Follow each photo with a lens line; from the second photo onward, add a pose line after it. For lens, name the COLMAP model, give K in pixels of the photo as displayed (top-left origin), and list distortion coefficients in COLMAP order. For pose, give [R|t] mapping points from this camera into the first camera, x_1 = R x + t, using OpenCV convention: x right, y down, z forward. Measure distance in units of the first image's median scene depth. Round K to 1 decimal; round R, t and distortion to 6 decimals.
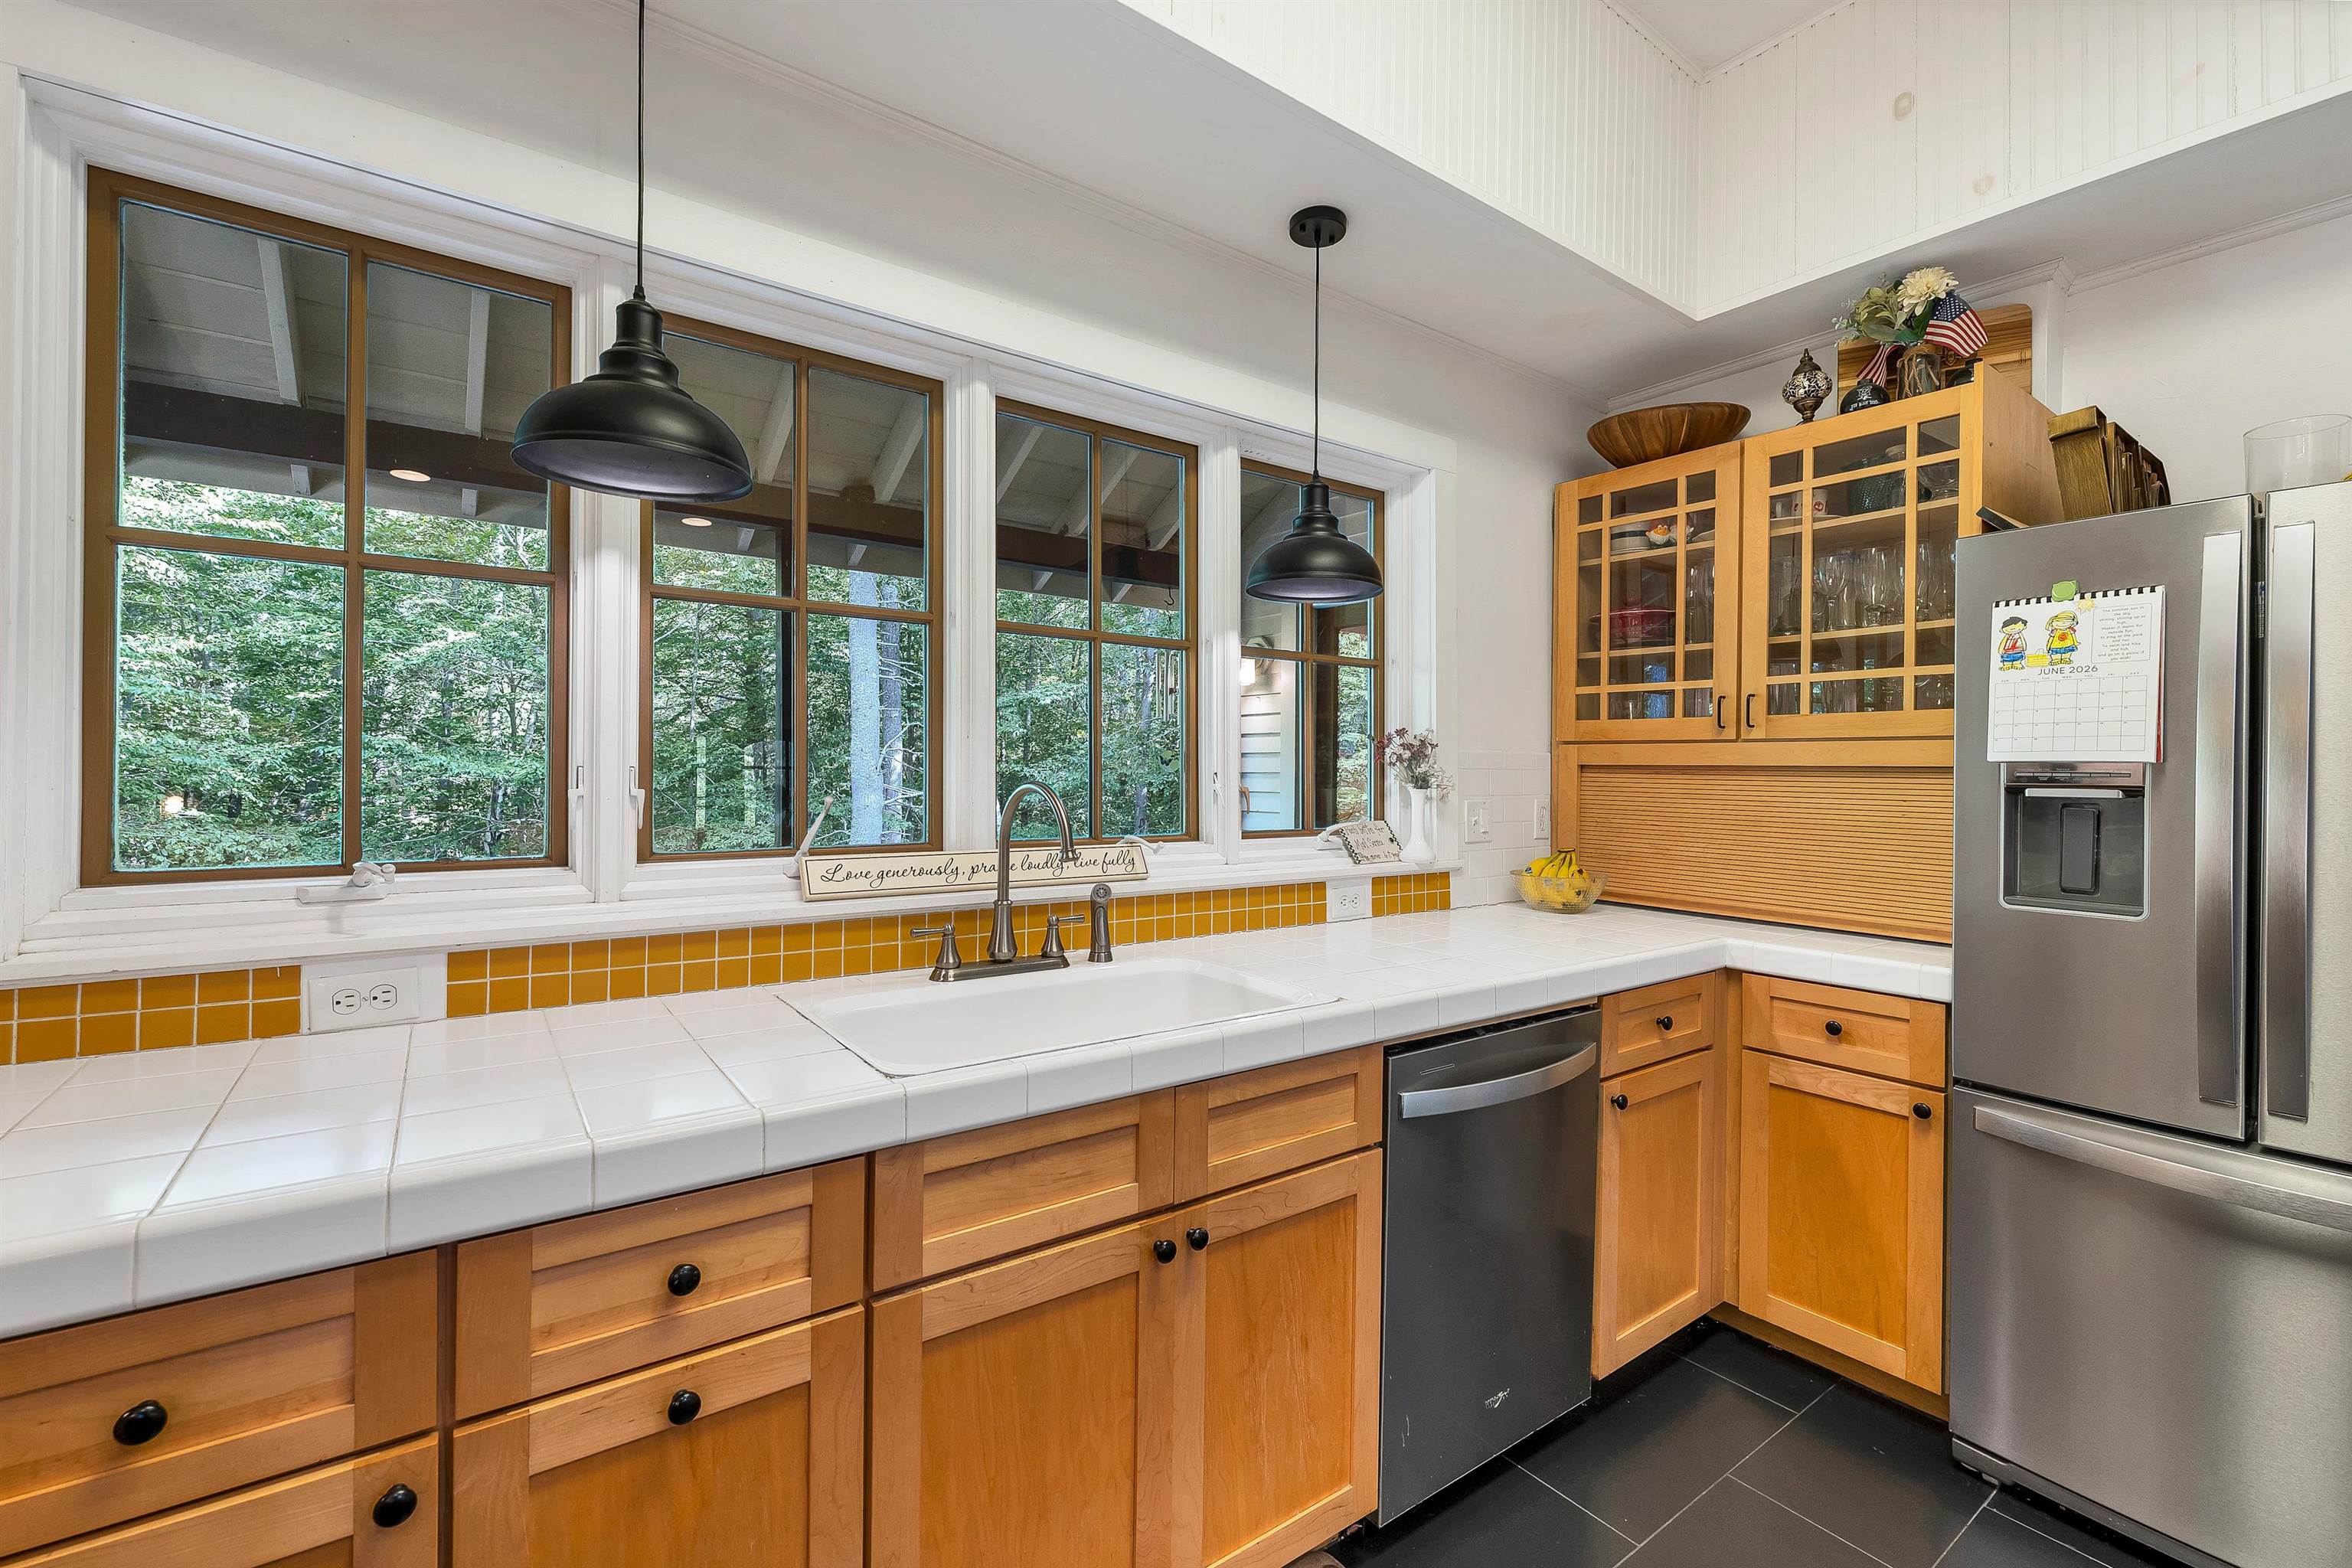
lens RADIAL K [[981.6, 0, 1169.7], [0, 981.6, 782.3], [0, 0, 1]] dist [-0.000939, -0.000262]
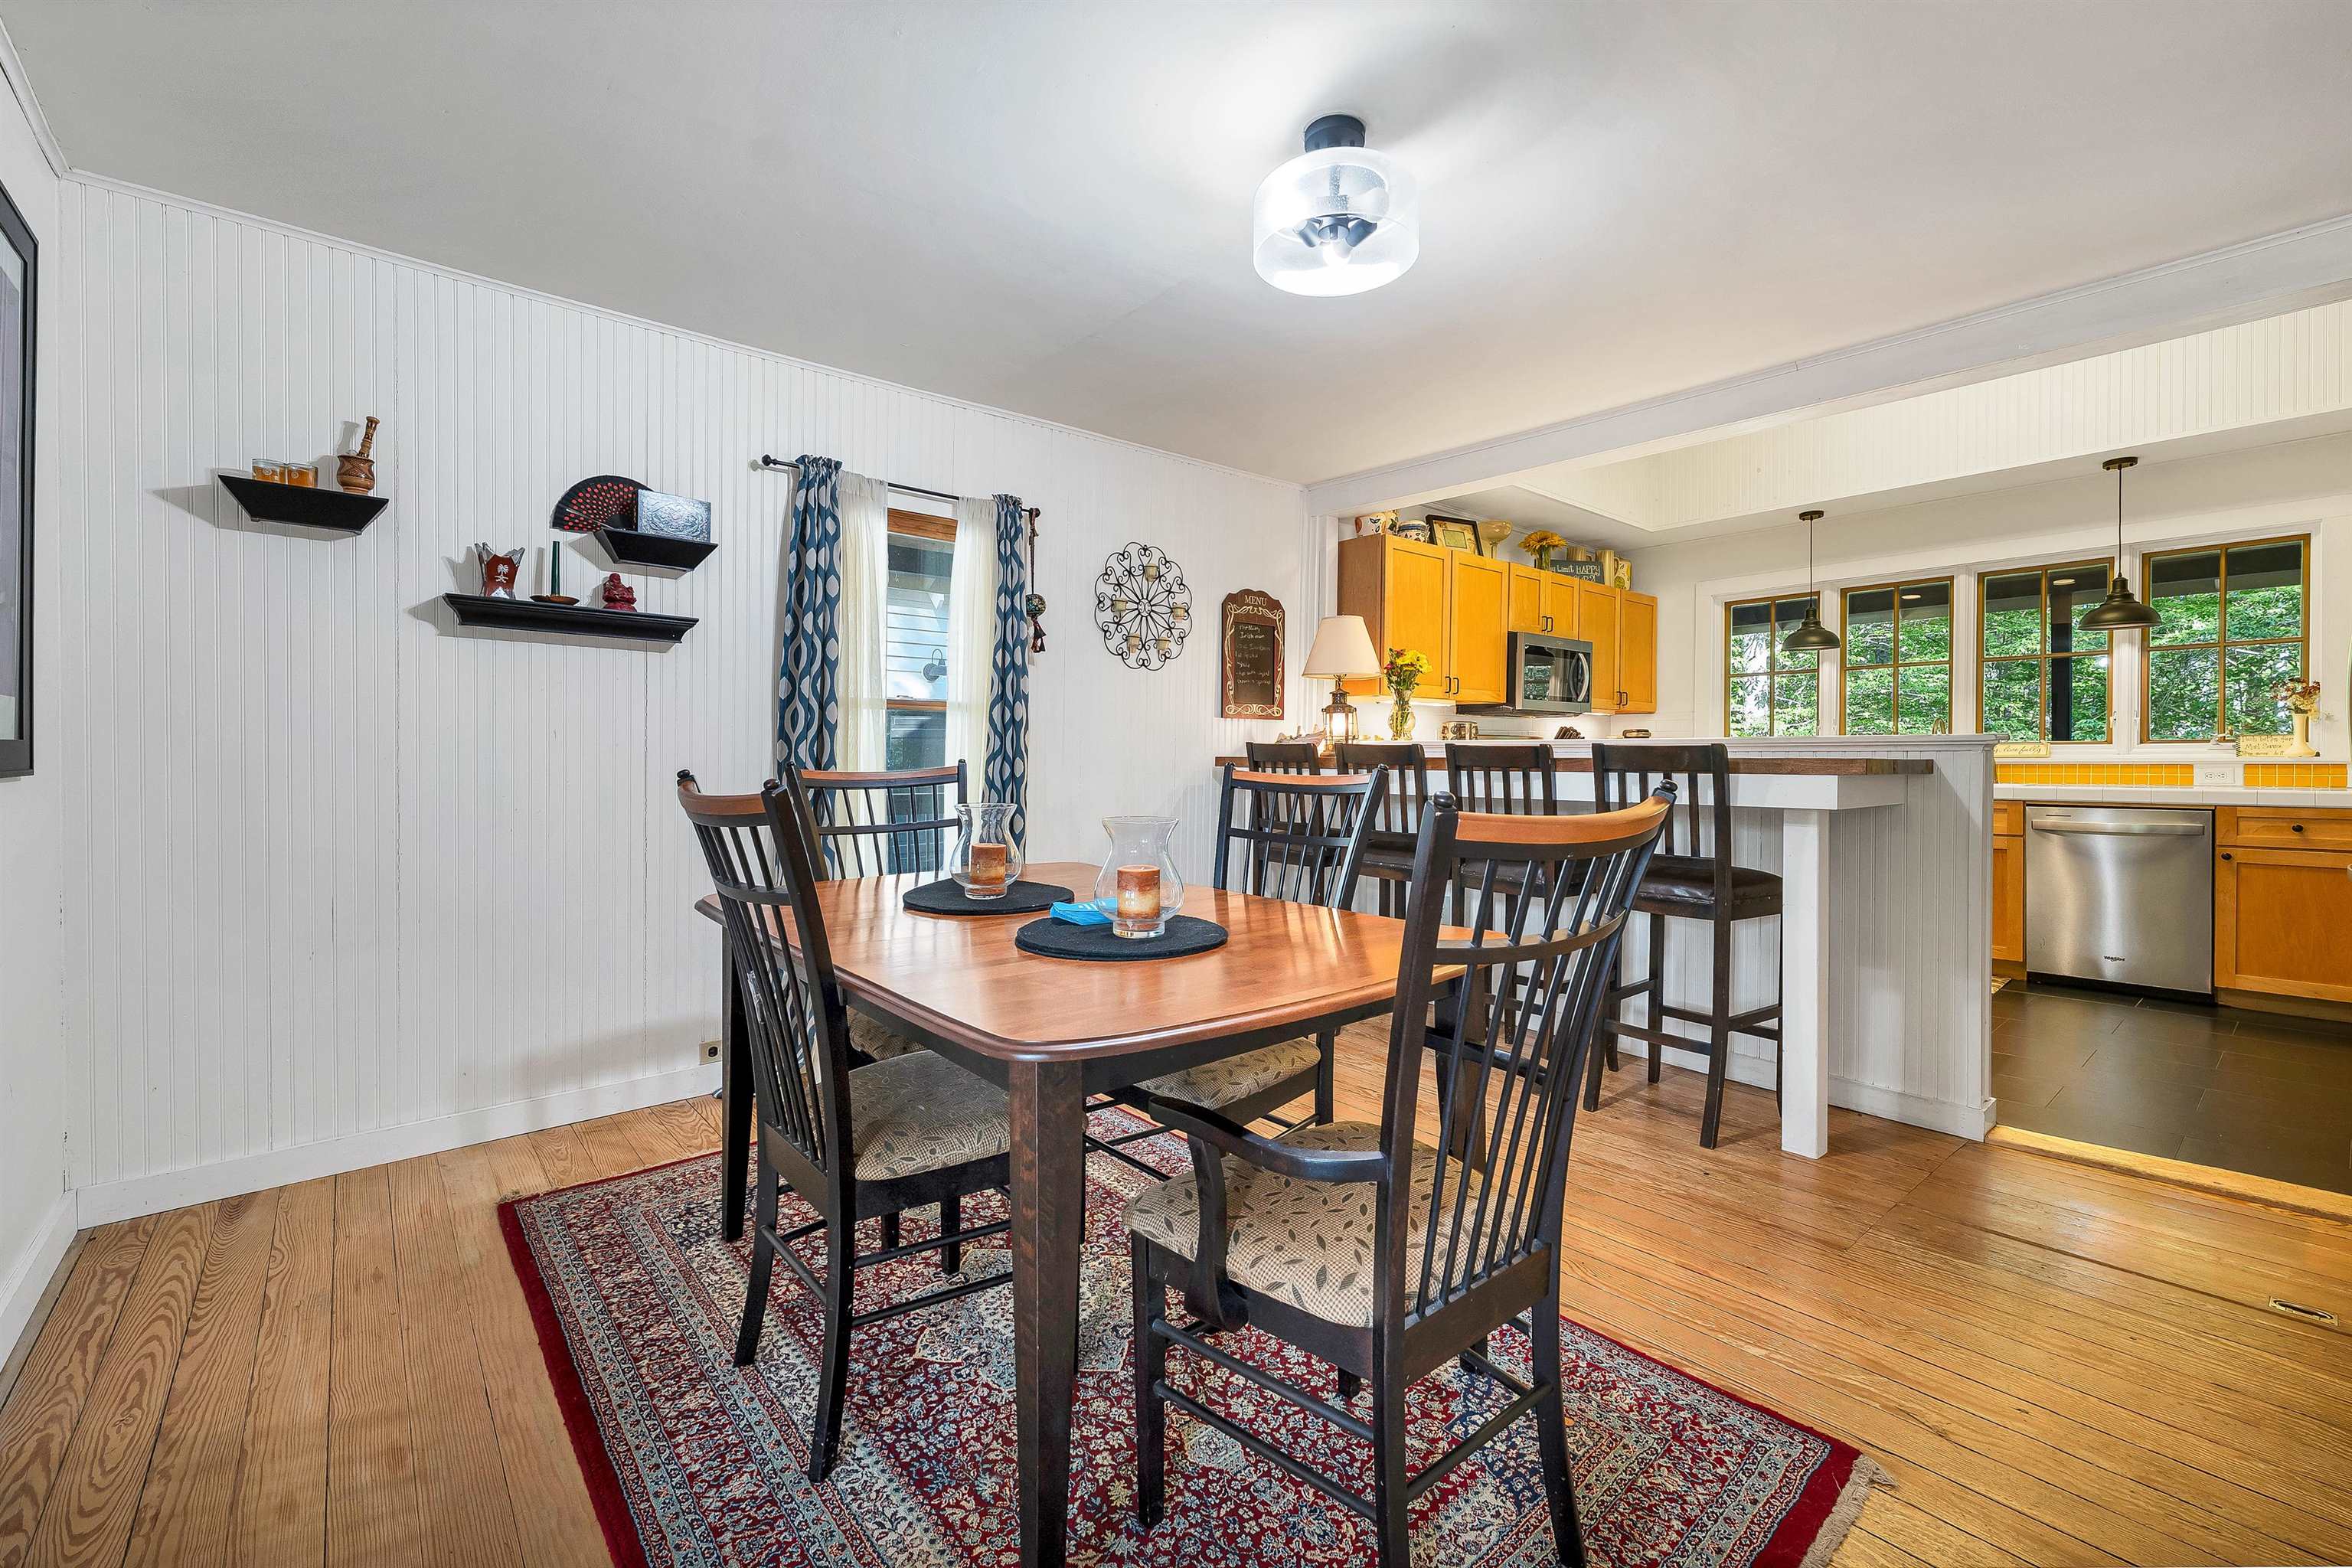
lens RADIAL K [[953.4, 0, 1189.8], [0, 953.4, 765.7], [0, 0, 1]] dist [-0.000017, 0.000290]
pose [[0.072641, 0.001086, -0.997358, 3.038027], [-0.004468, 0.999990, 0.000763, 0.180188], [0.997348, 0.004400, 0.072646, -1.774312]]
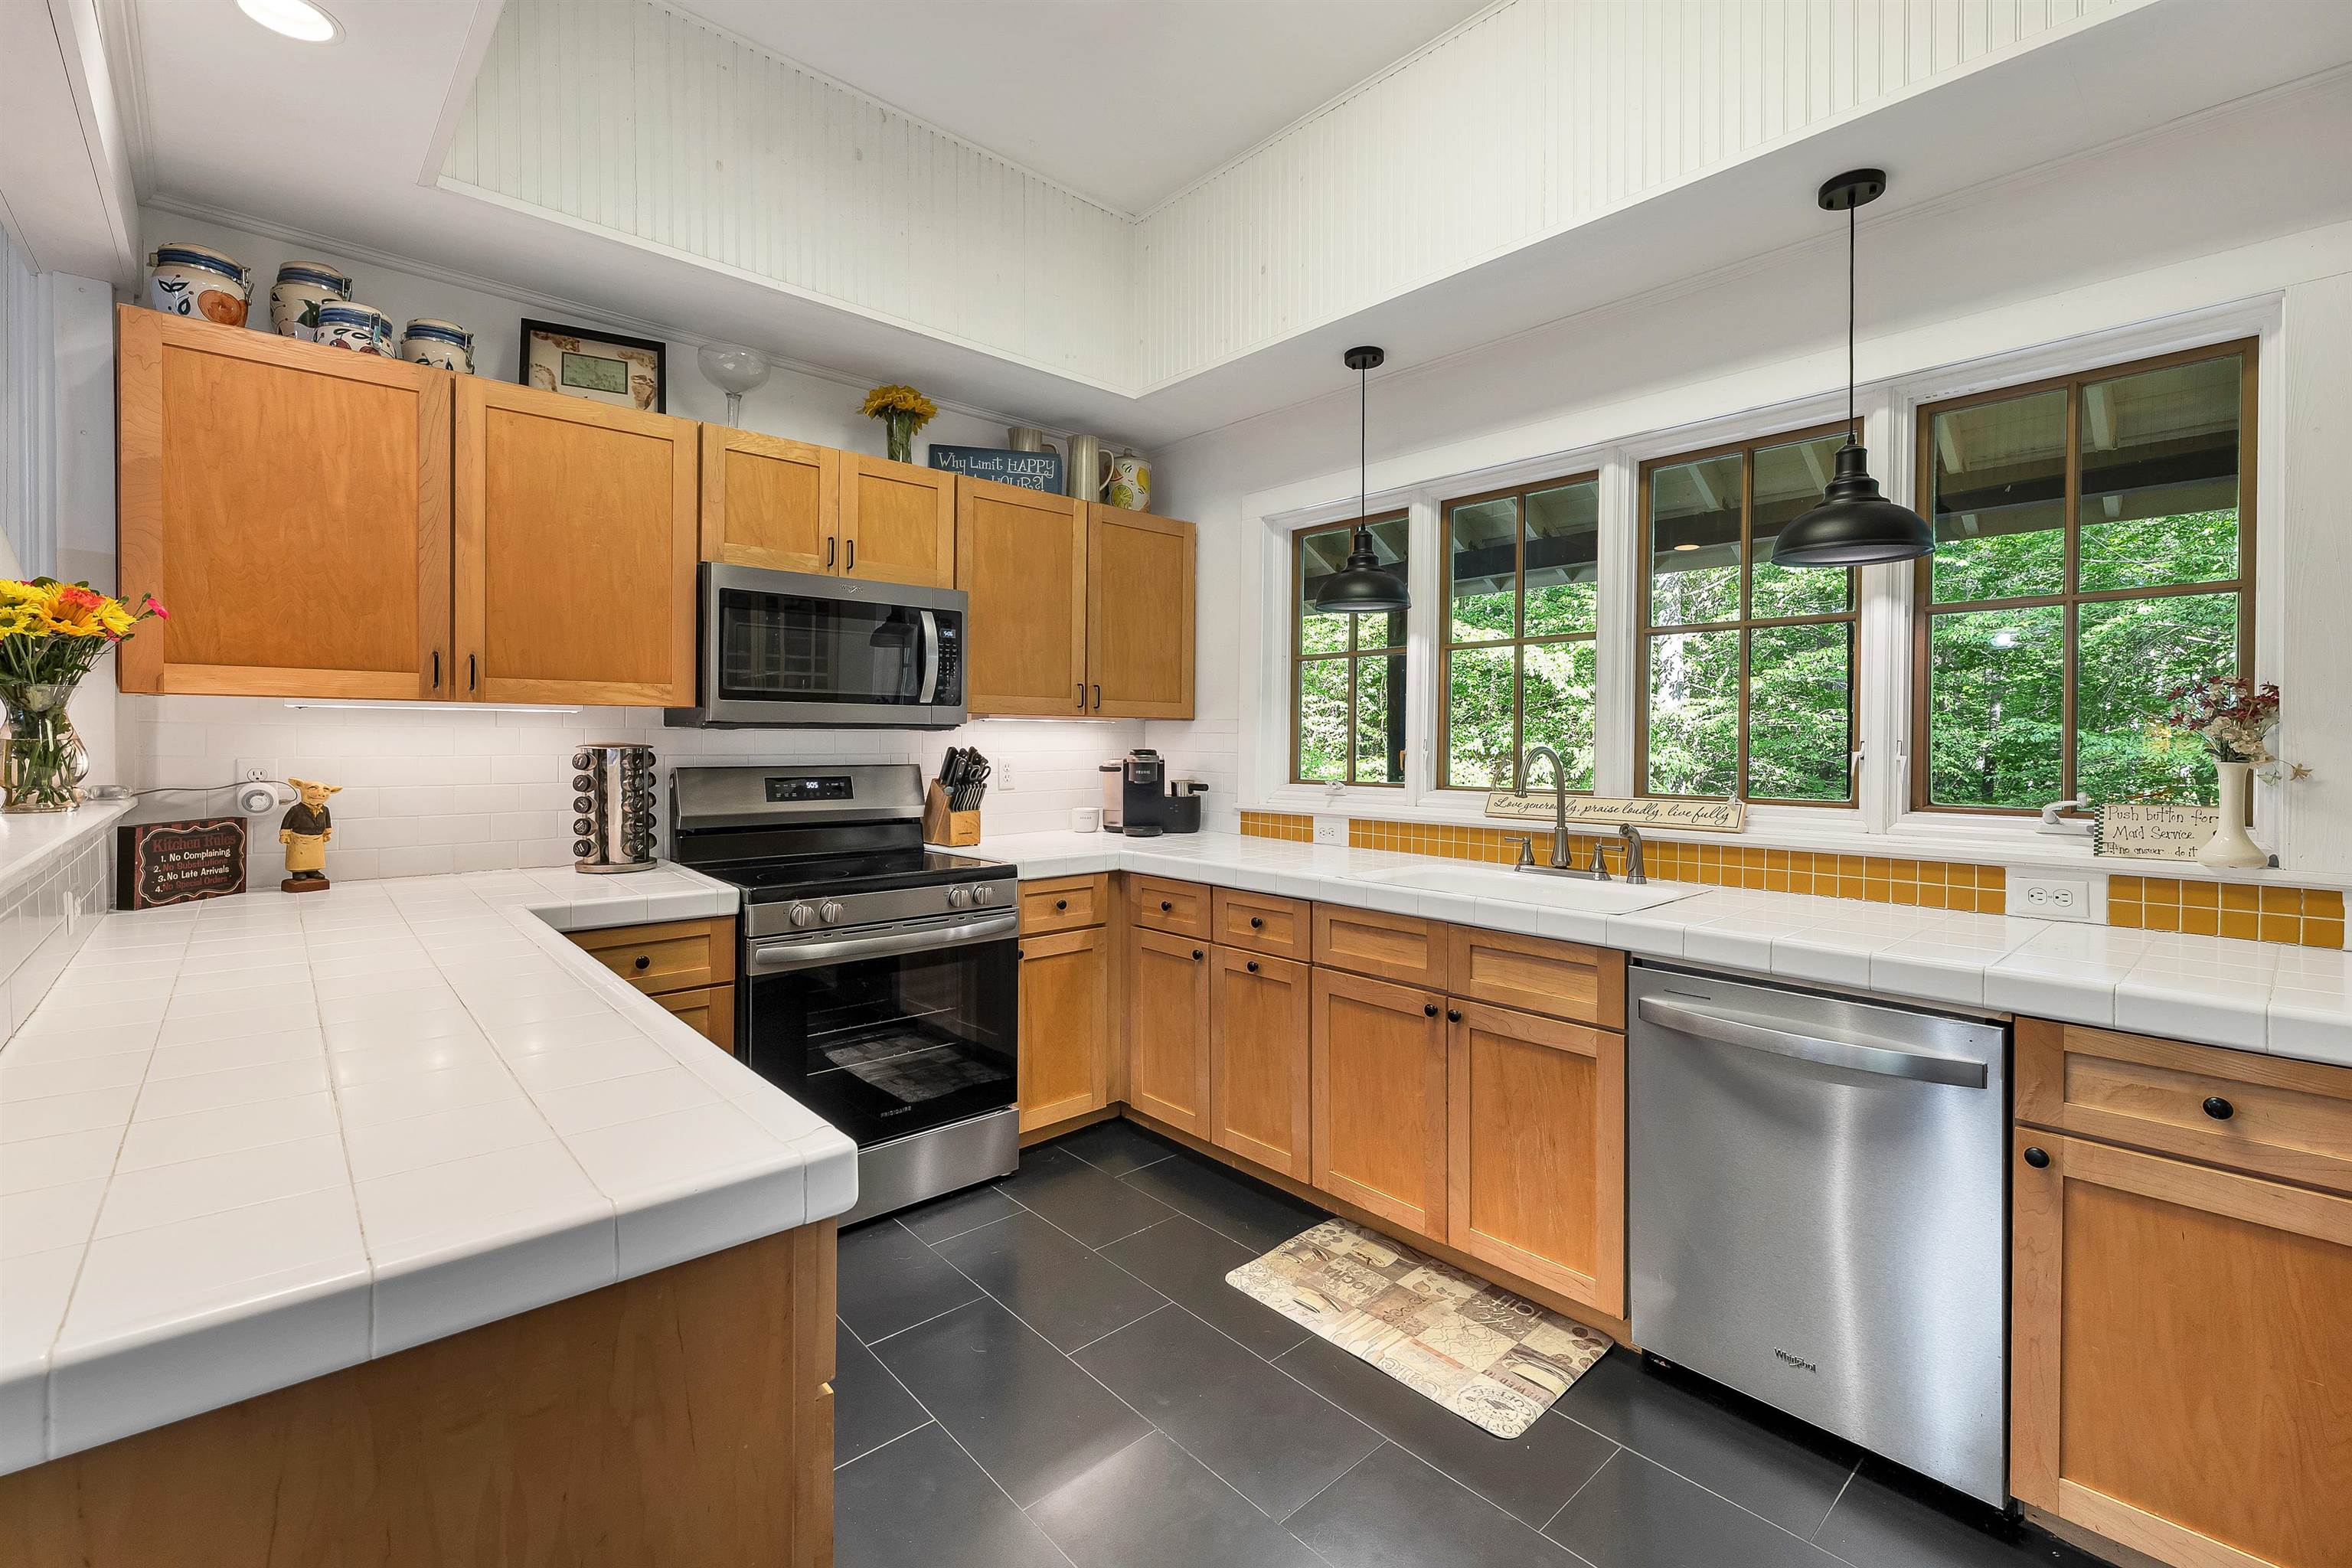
lens RADIAL K [[1003.2, 0, 1175.6], [0, 1003.2, 747.5], [0, 0, 1]] dist [-0.000846, -0.000130]
pose [[0.111658, -0.001143, -0.993746, 1.526527], [-0.011624, 0.999929, -0.002457, 0.012666], [0.993679, 0.011826, 0.111637, 0.295875]]
